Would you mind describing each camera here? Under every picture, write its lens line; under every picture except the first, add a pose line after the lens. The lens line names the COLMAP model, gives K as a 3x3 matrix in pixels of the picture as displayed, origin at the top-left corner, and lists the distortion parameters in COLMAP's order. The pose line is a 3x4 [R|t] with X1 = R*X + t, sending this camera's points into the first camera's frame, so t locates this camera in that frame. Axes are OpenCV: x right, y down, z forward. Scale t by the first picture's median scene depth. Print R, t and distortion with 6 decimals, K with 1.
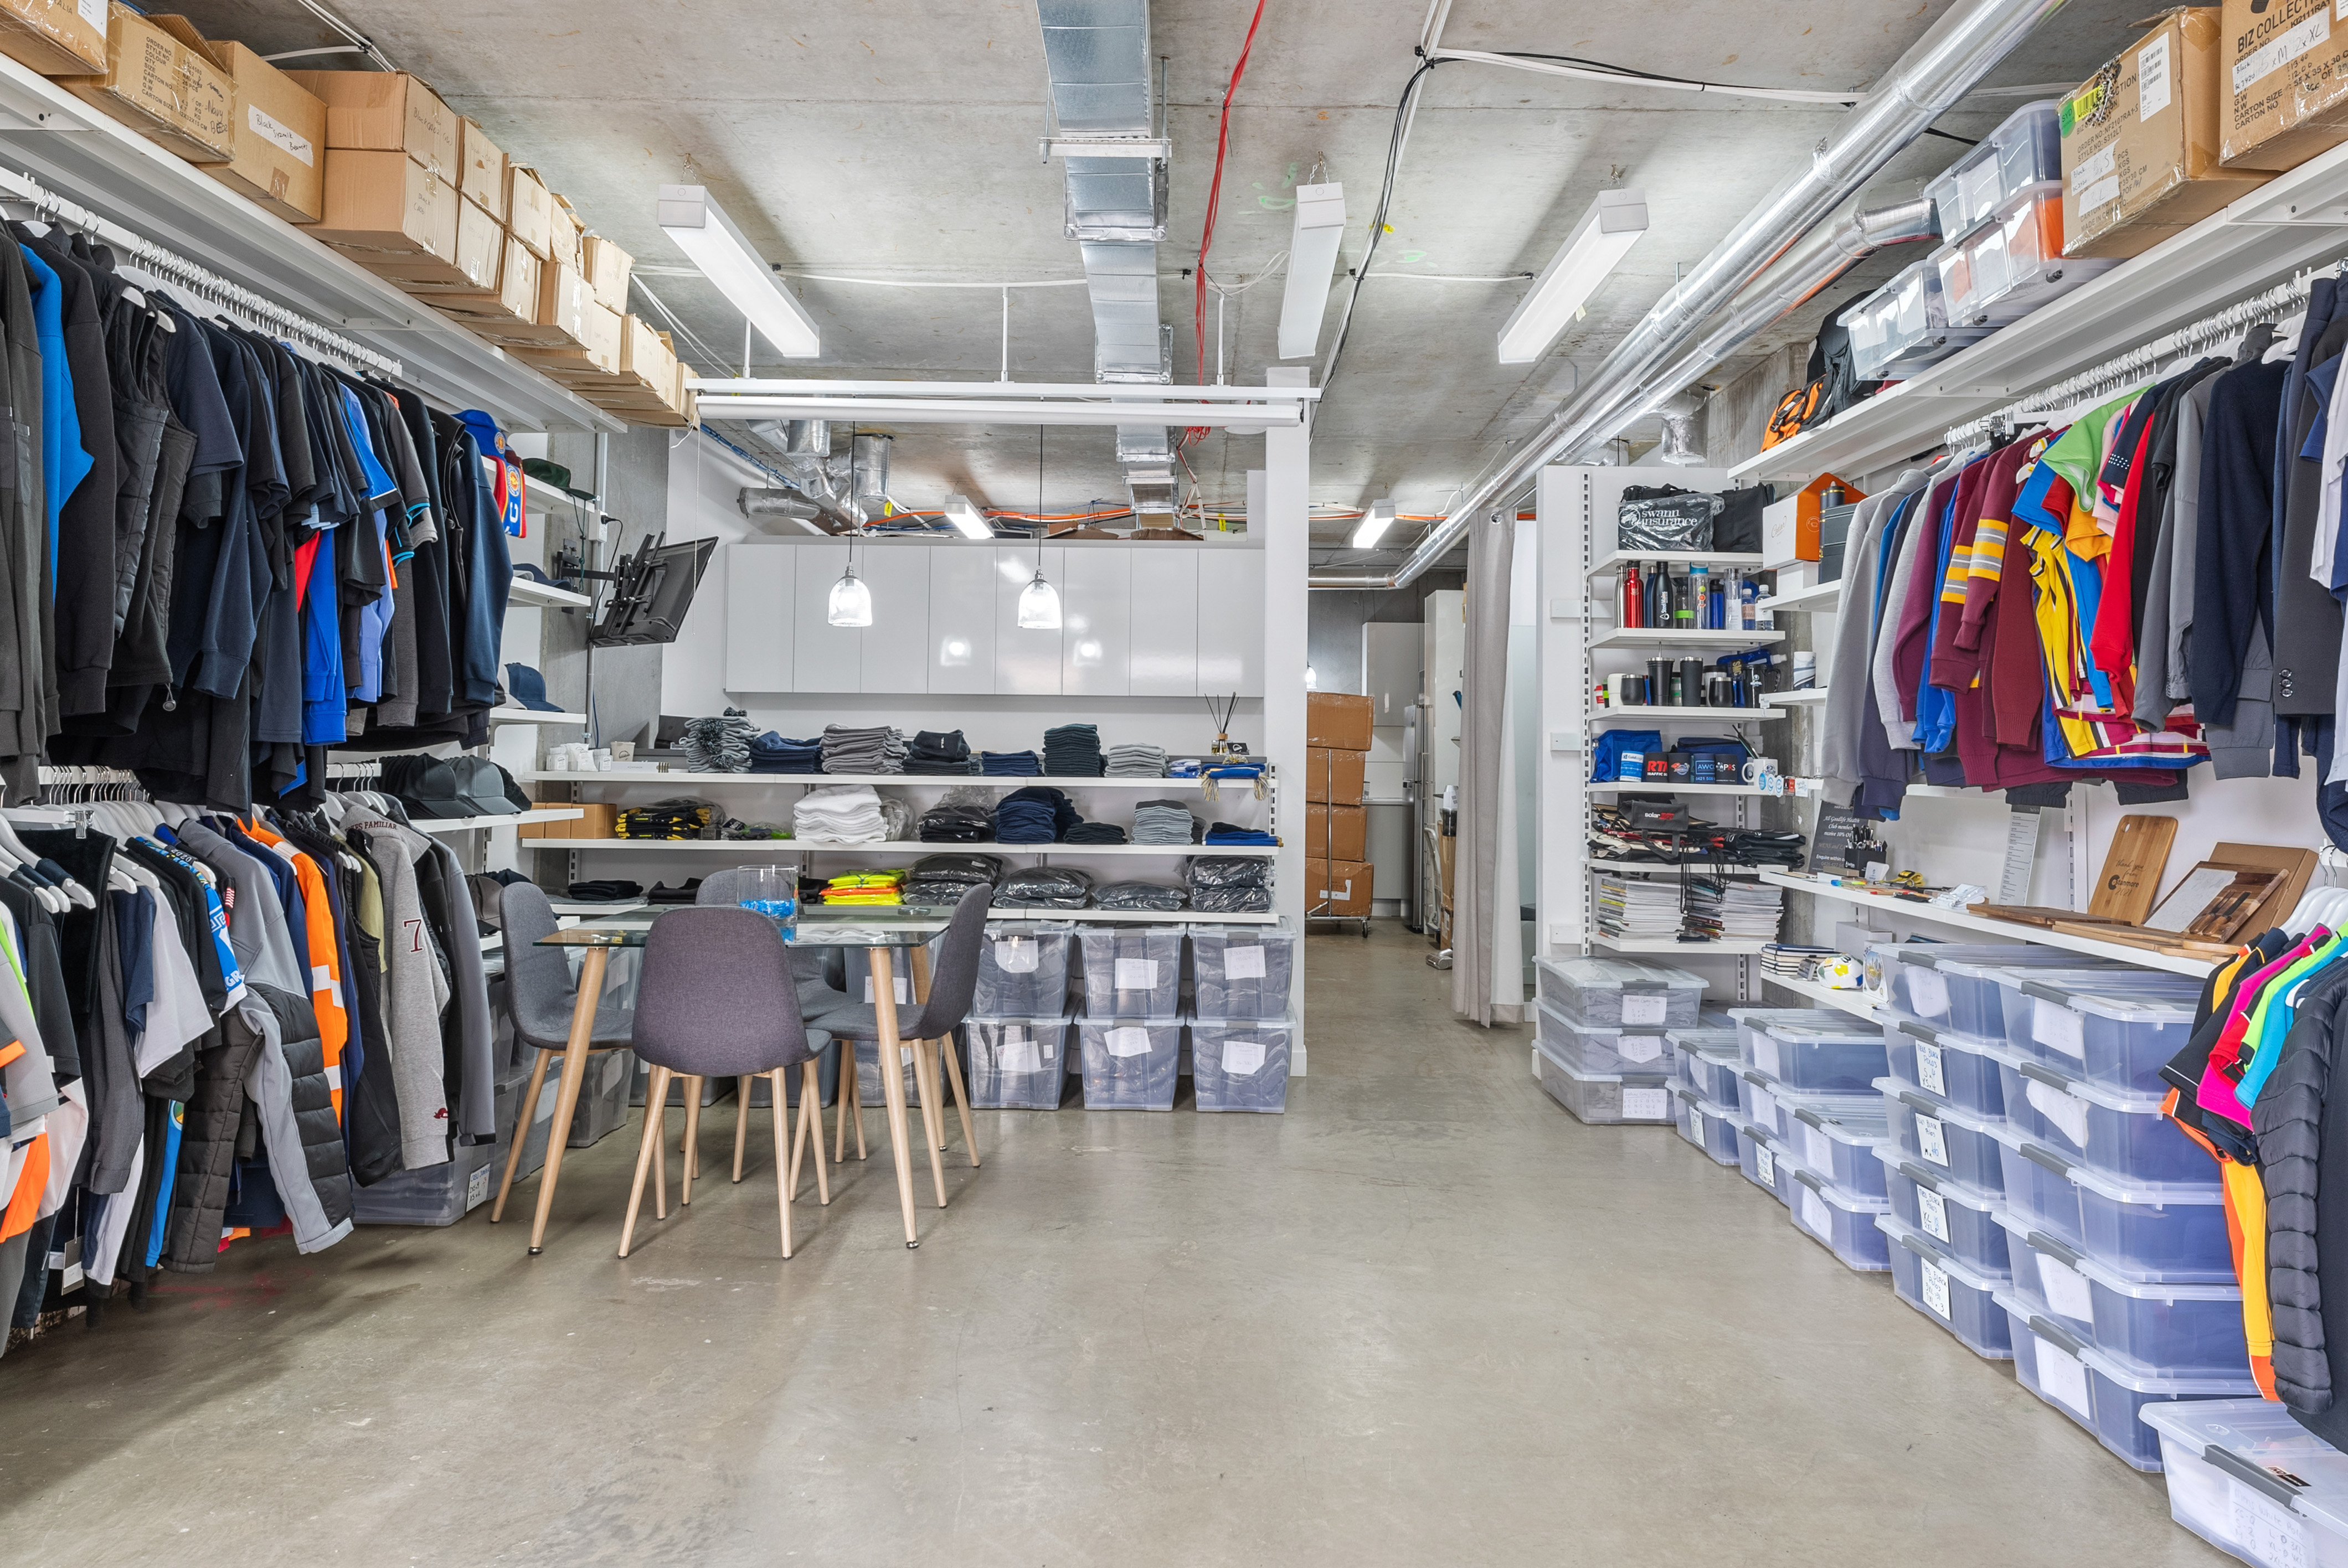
lens RADIAL K [[1375.7, 0, 1181.6], [0, 1375.7, 775.0], [0, 0, 1]] dist [0.003361, 0.000666]
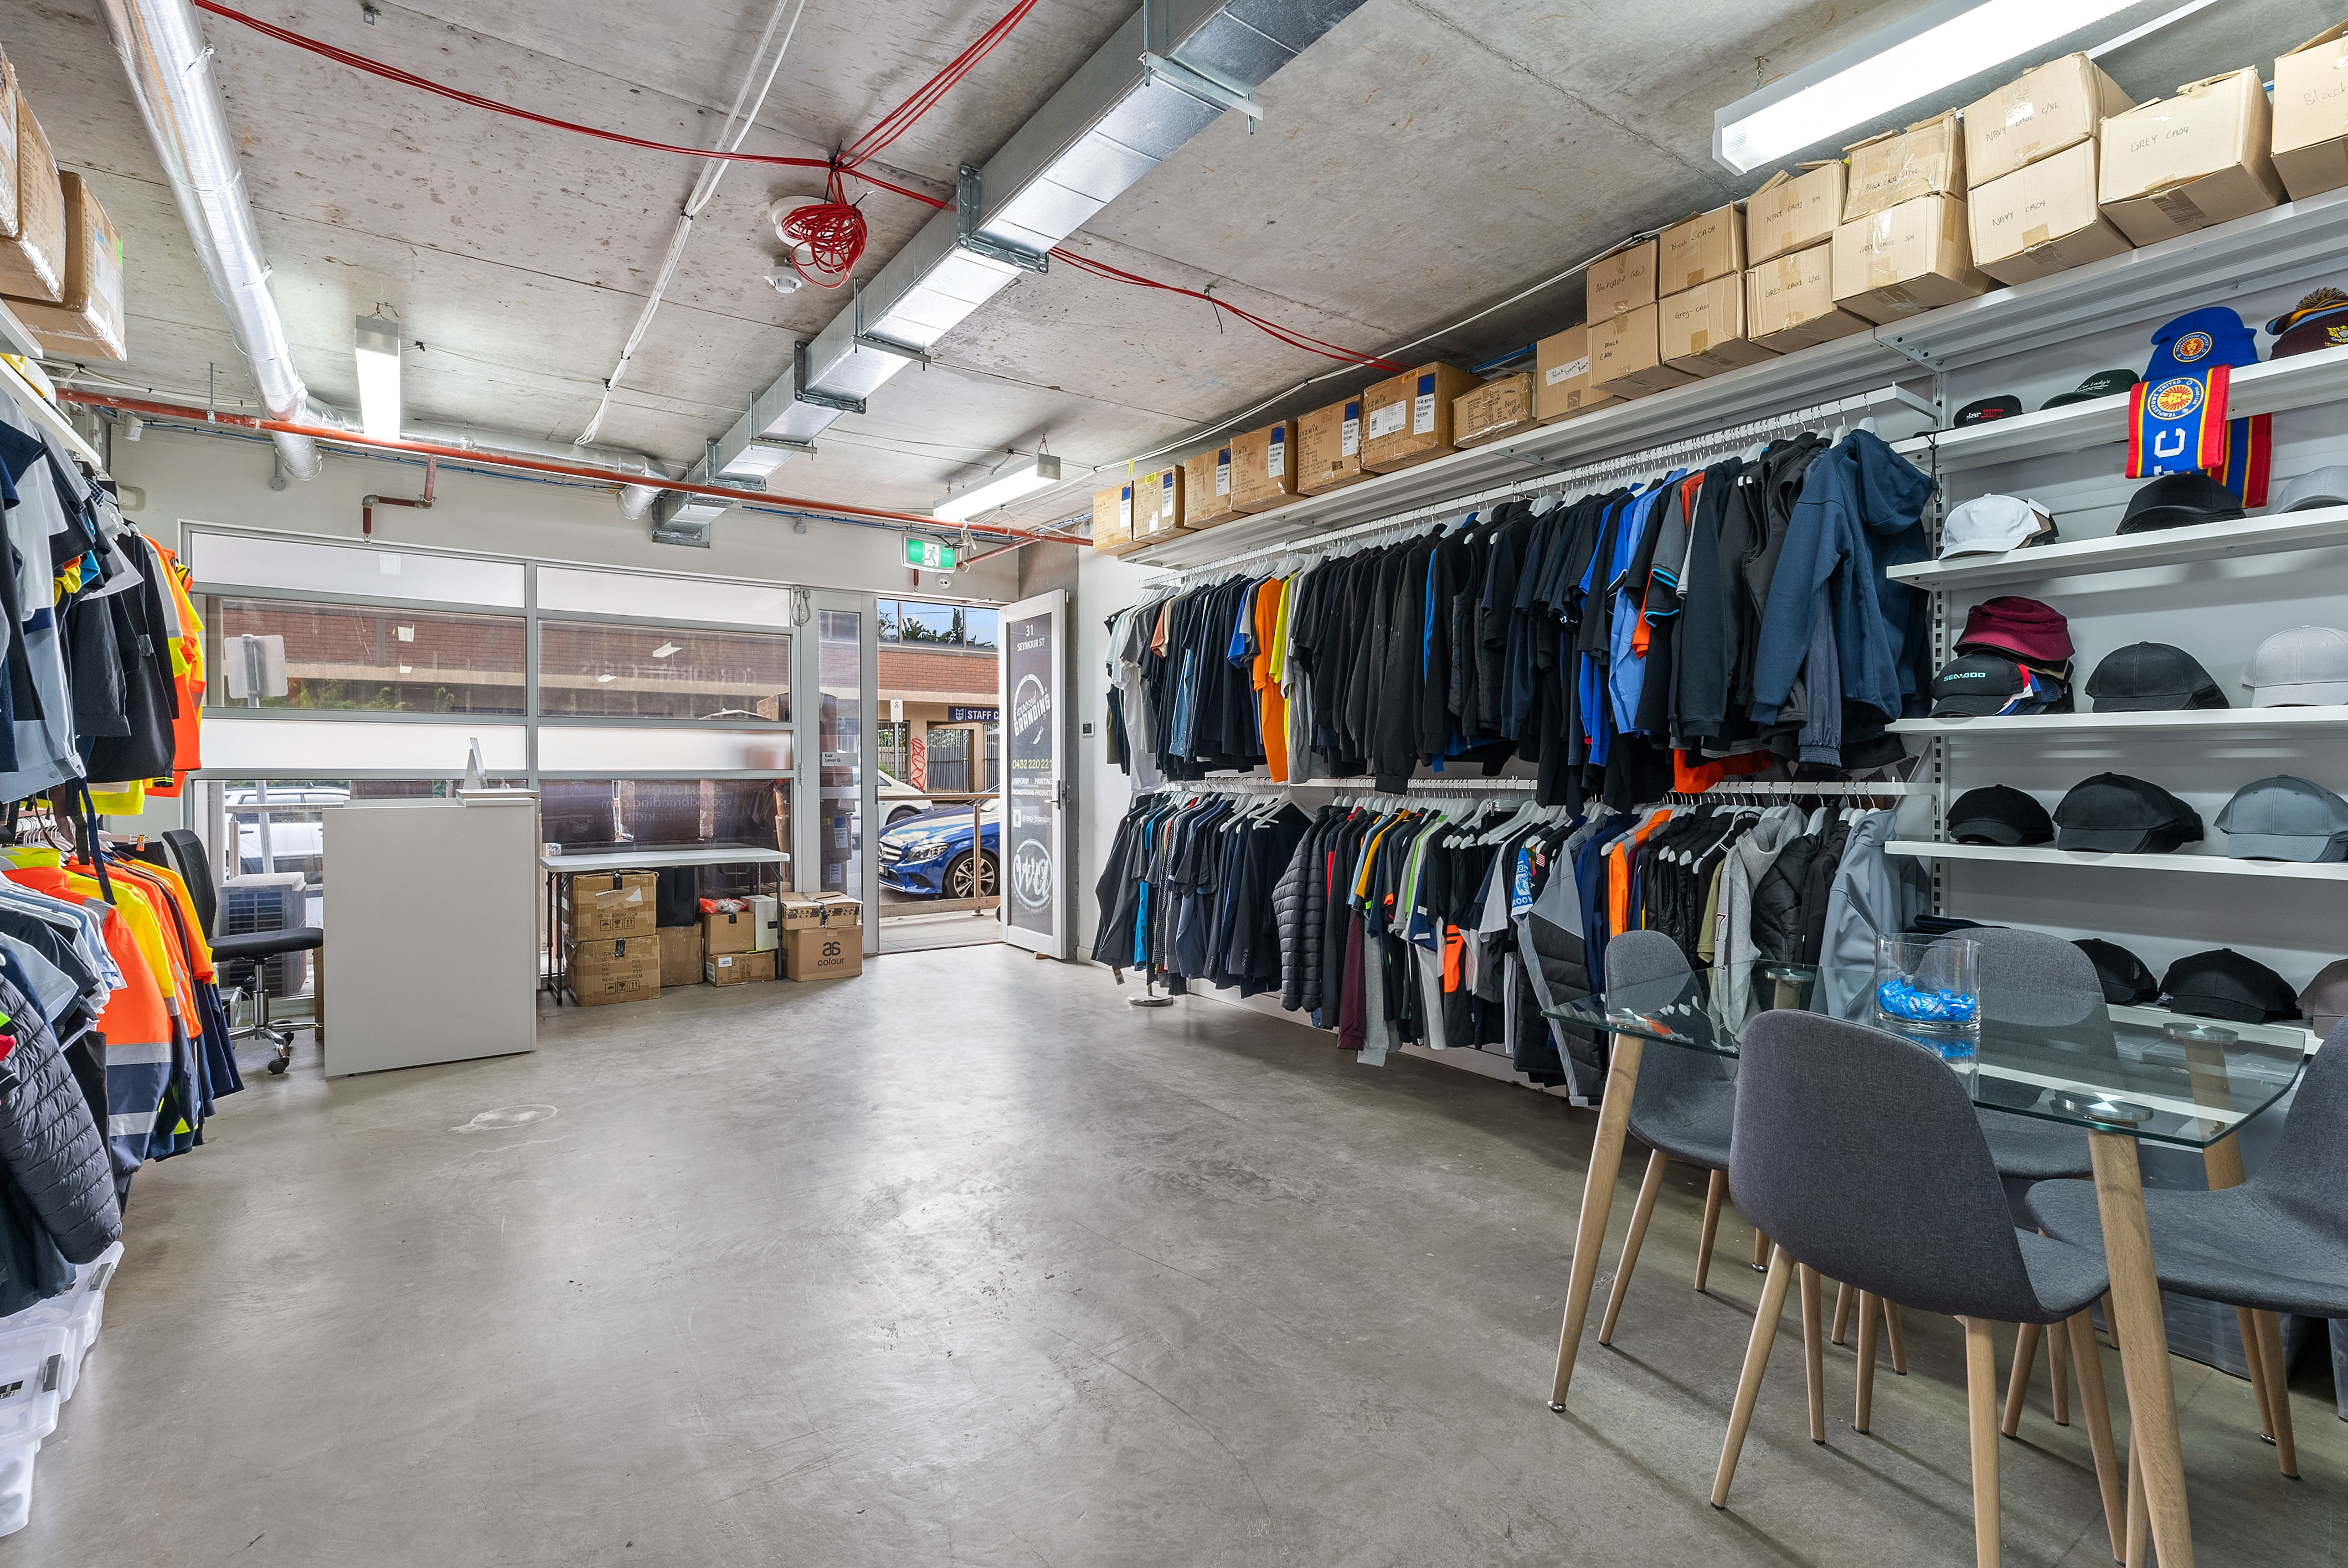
lens RADIAL K [[1070.7, 0, 1182.2], [0, 1070.7, 781.0], [0, 0, 1]] dist [-0.000743, -0.000013]
pose [[-0.803000, -0.014896, -0.595793, 0.450633], [-0.021152, 0.999770, 0.003513, 0.003297], [0.595603, 0.015423, -0.803131, 1.877559]]
